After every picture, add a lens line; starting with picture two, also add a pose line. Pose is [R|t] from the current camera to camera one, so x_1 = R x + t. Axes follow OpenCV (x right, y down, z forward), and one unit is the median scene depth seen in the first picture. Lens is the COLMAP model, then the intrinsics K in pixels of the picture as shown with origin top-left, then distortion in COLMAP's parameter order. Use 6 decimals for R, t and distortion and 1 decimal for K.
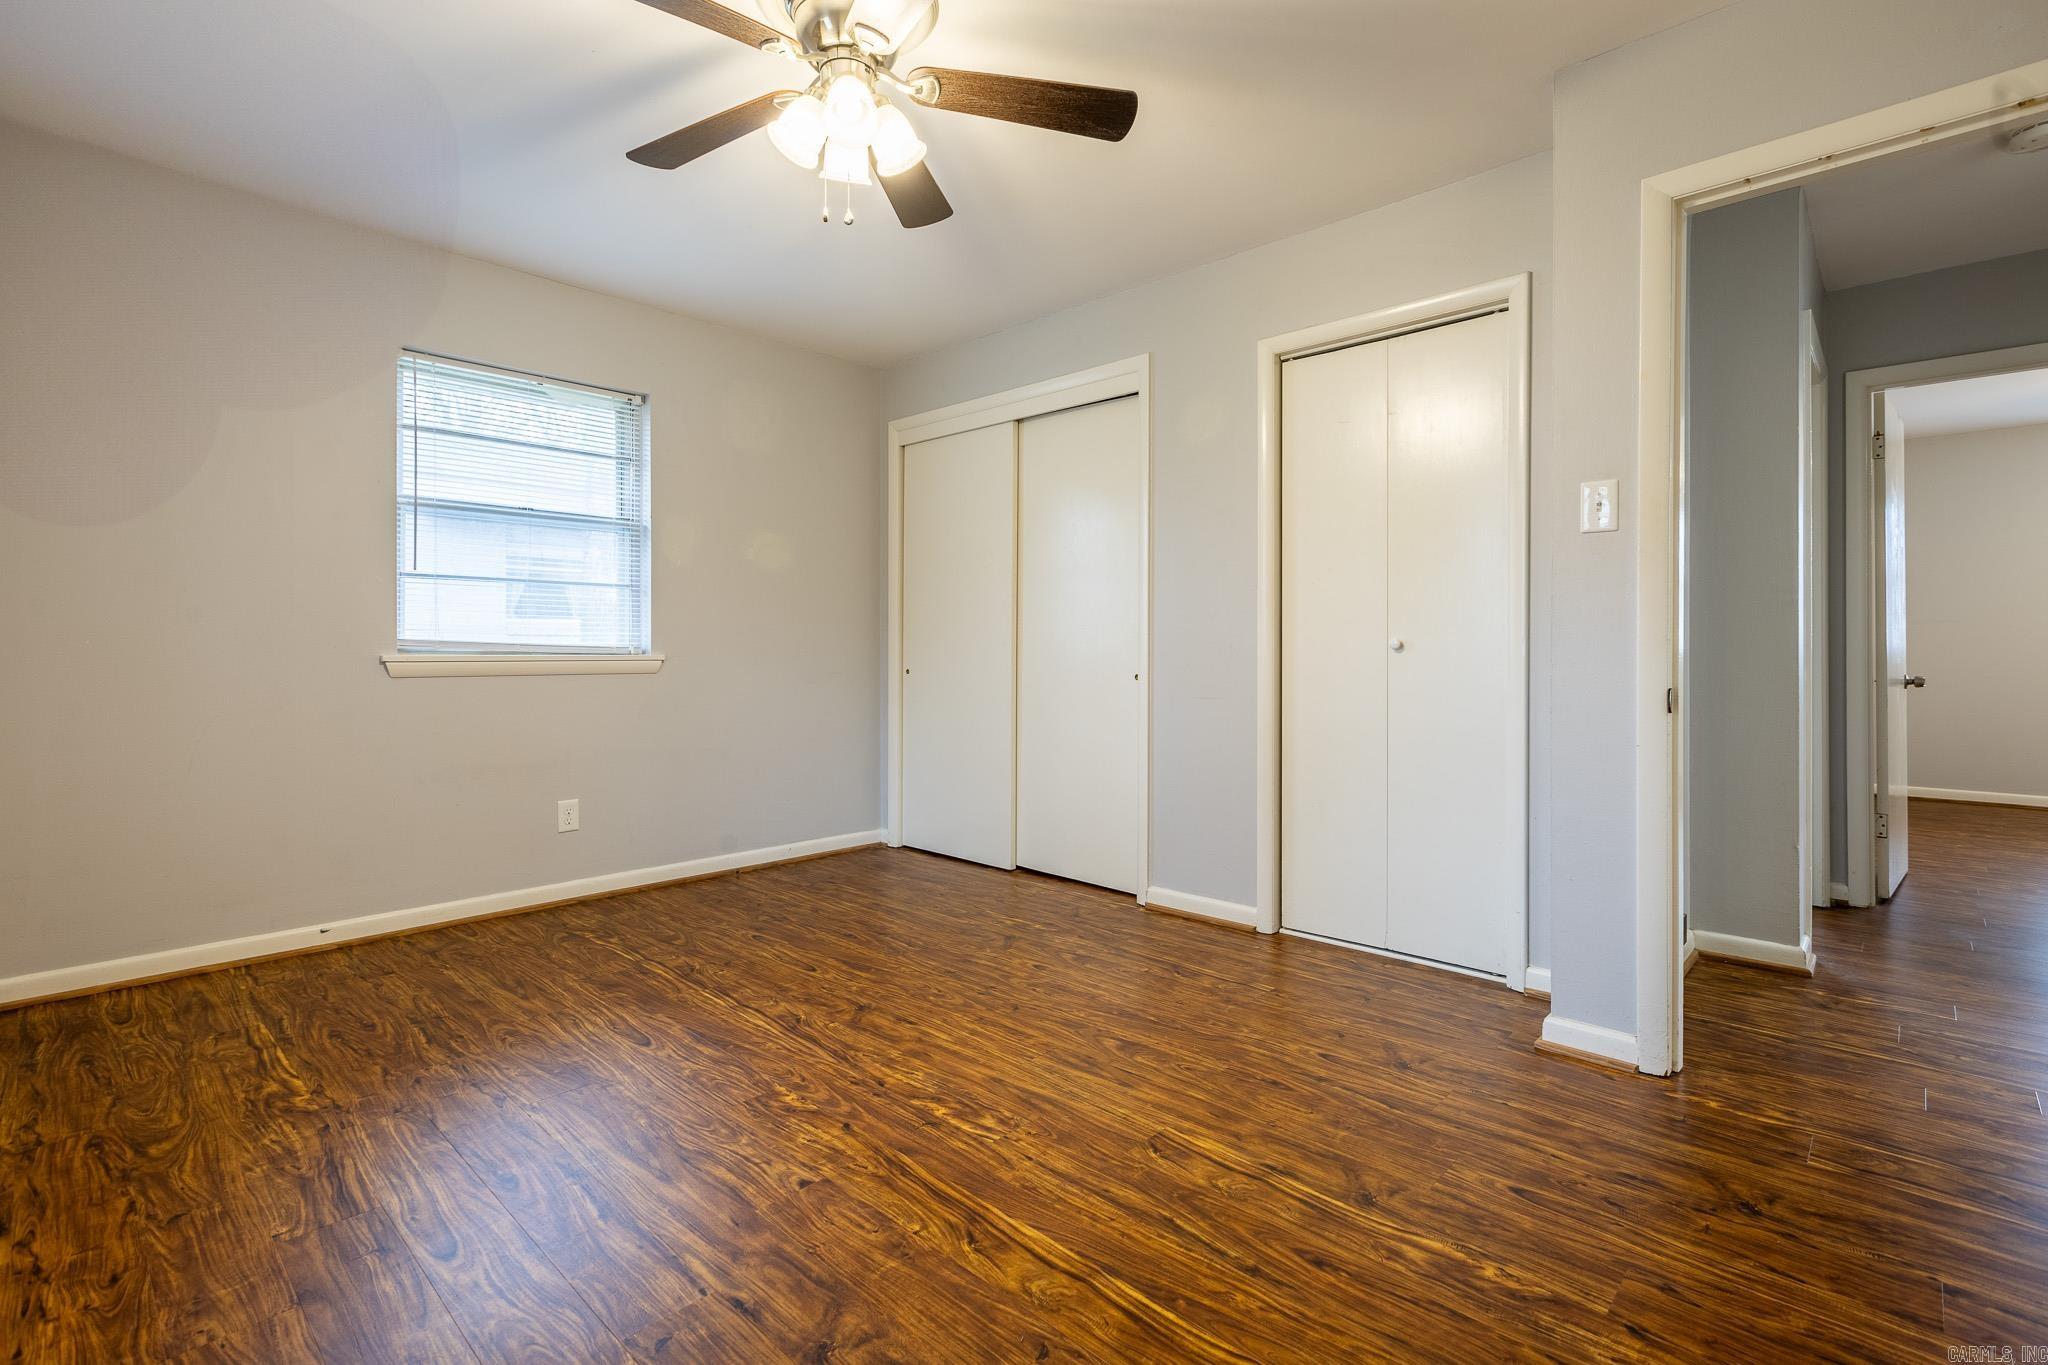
lens RADIAL K [[966.9, 0, 1027.6], [0, 966.9, 652.1], [0, 0, 1]] dist [0.000300, -0.000481]
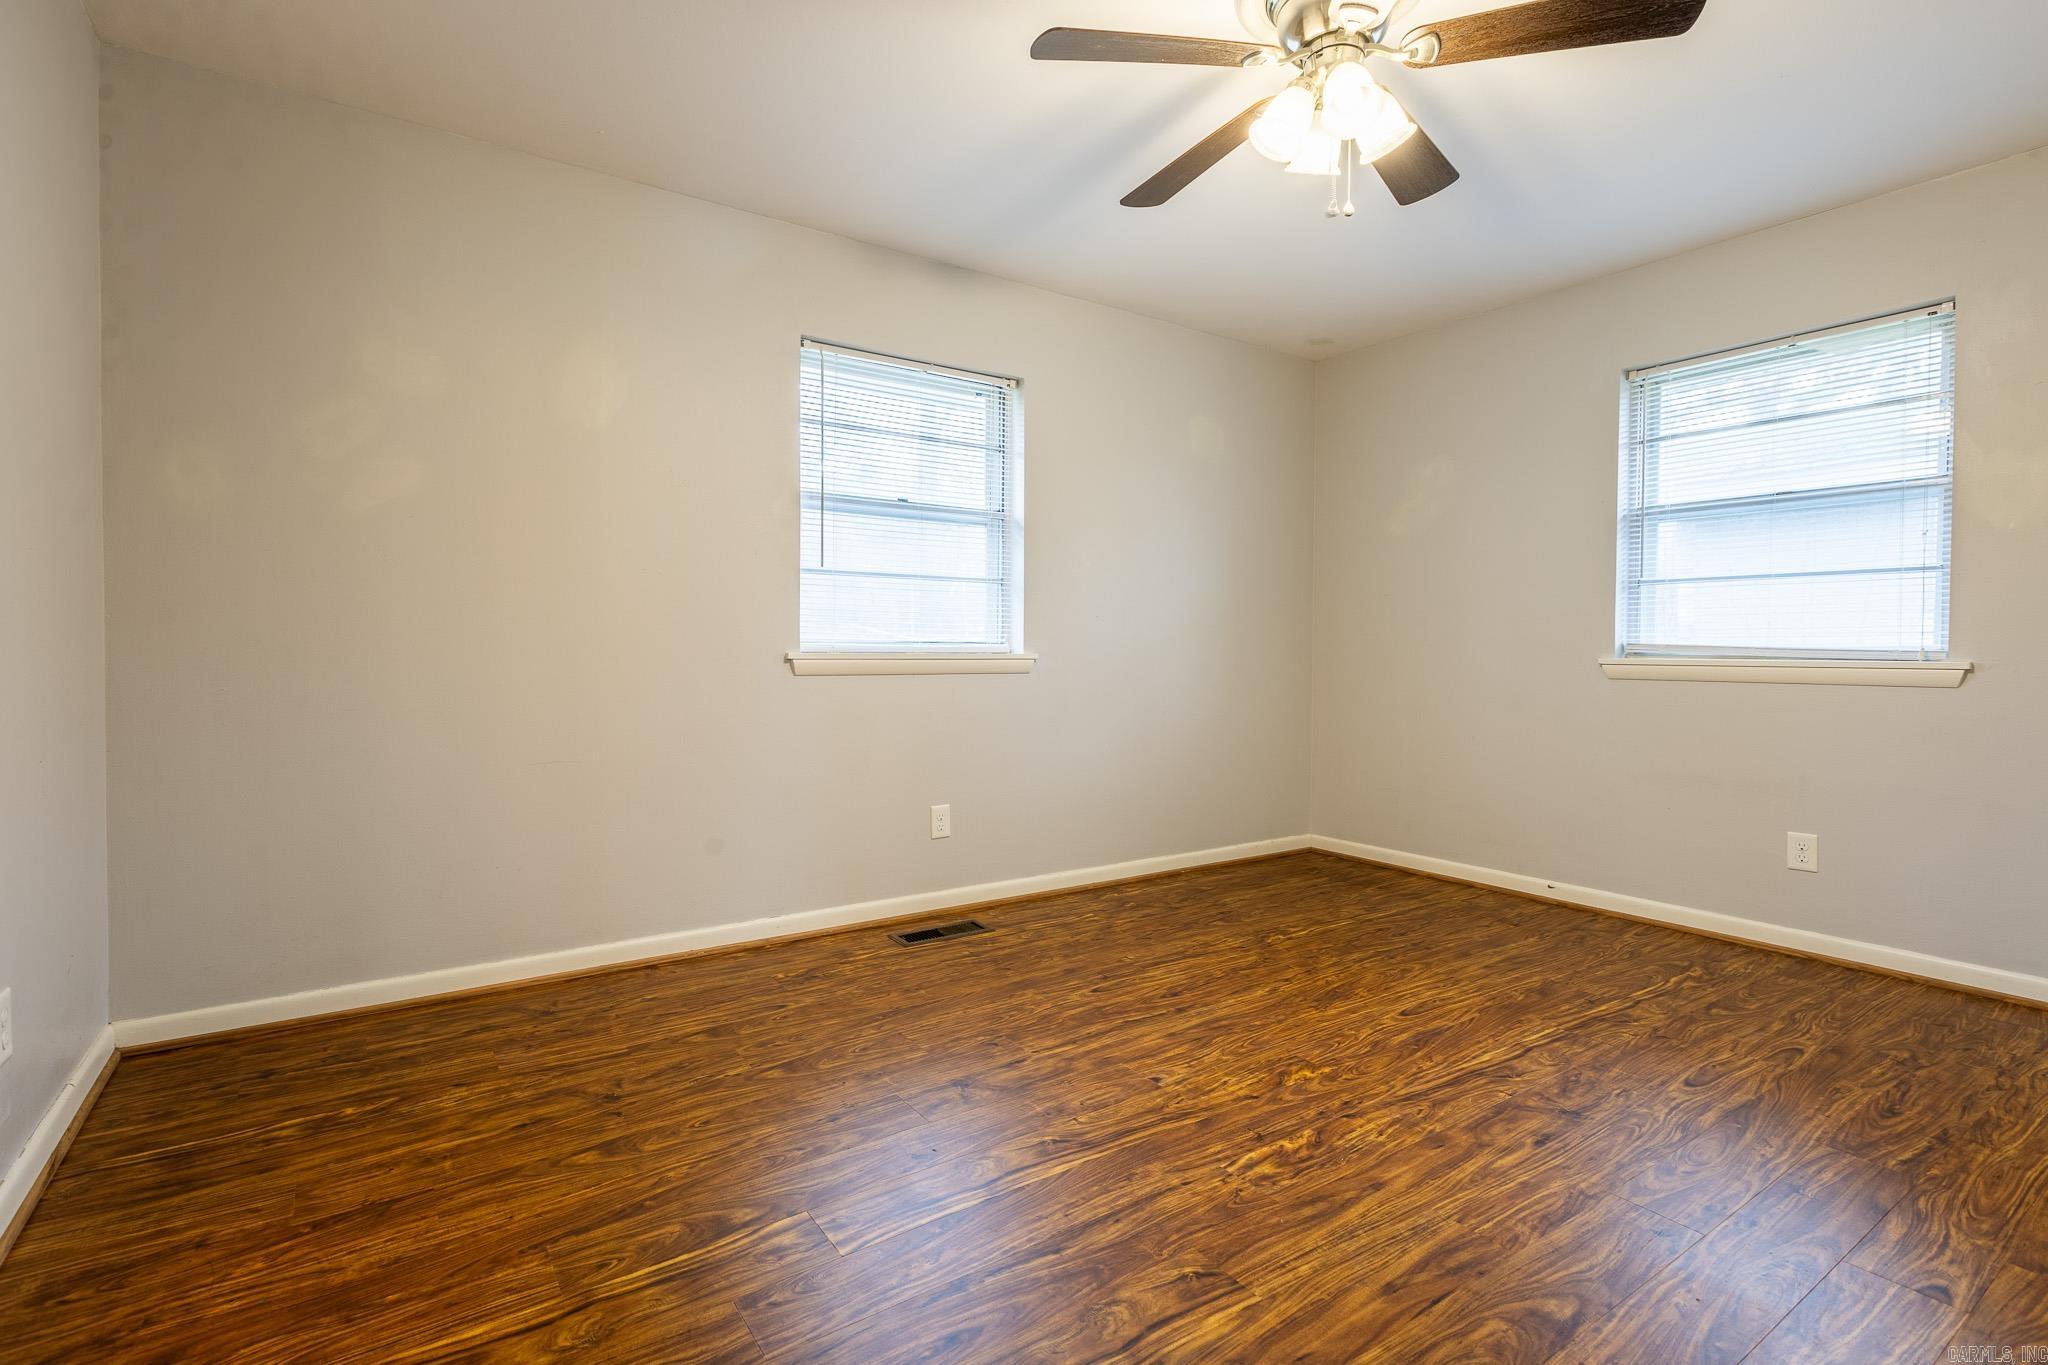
lens RADIAL K [[930.1, 0, 1015.4], [0, 930.1, 663.9], [0, 0, 1]] dist [-0.000047, -0.000779]
pose [[-0.215714, 0.012702, -0.976374, 0.798224], [-0.005864, 0.999881, 0.014303, -0.001533], [0.976439, 0.008811, -0.215614, 0.885109]]
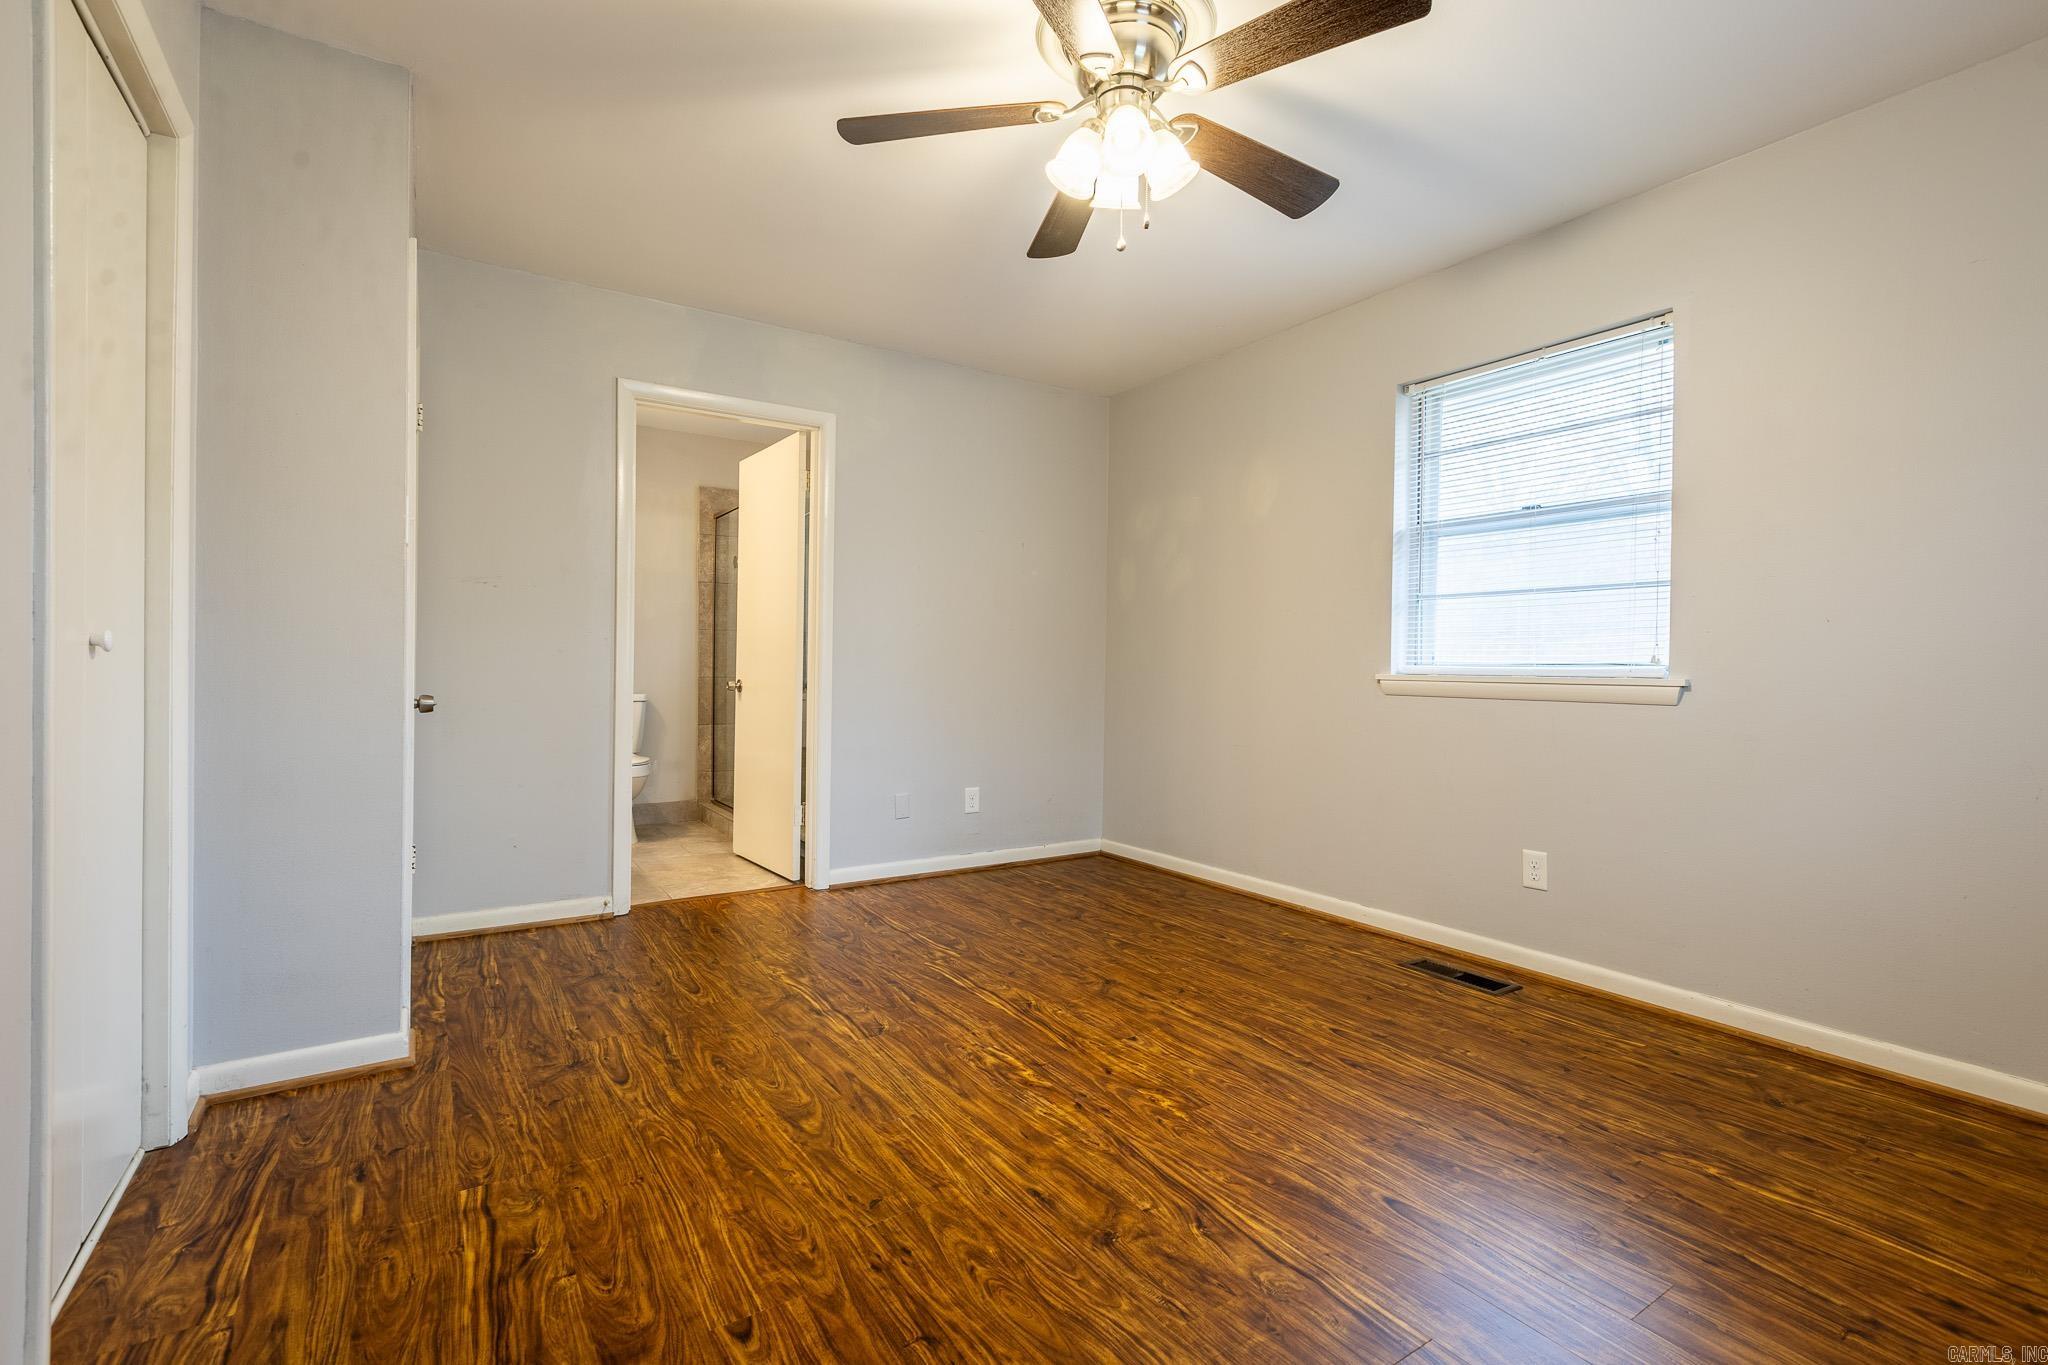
lens RADIAL K [[930.1, 0, 1015.4], [0, 930.1, 663.9], [0, 0, 1]] dist [-0.000047, -0.000779]
pose [[-0.974050, -0.012301, 0.225997, -0.300906], [-0.013044, 0.999913, -0.001797, -0.002305], [-0.225956, -0.004698, -0.974126, 1.962781]]
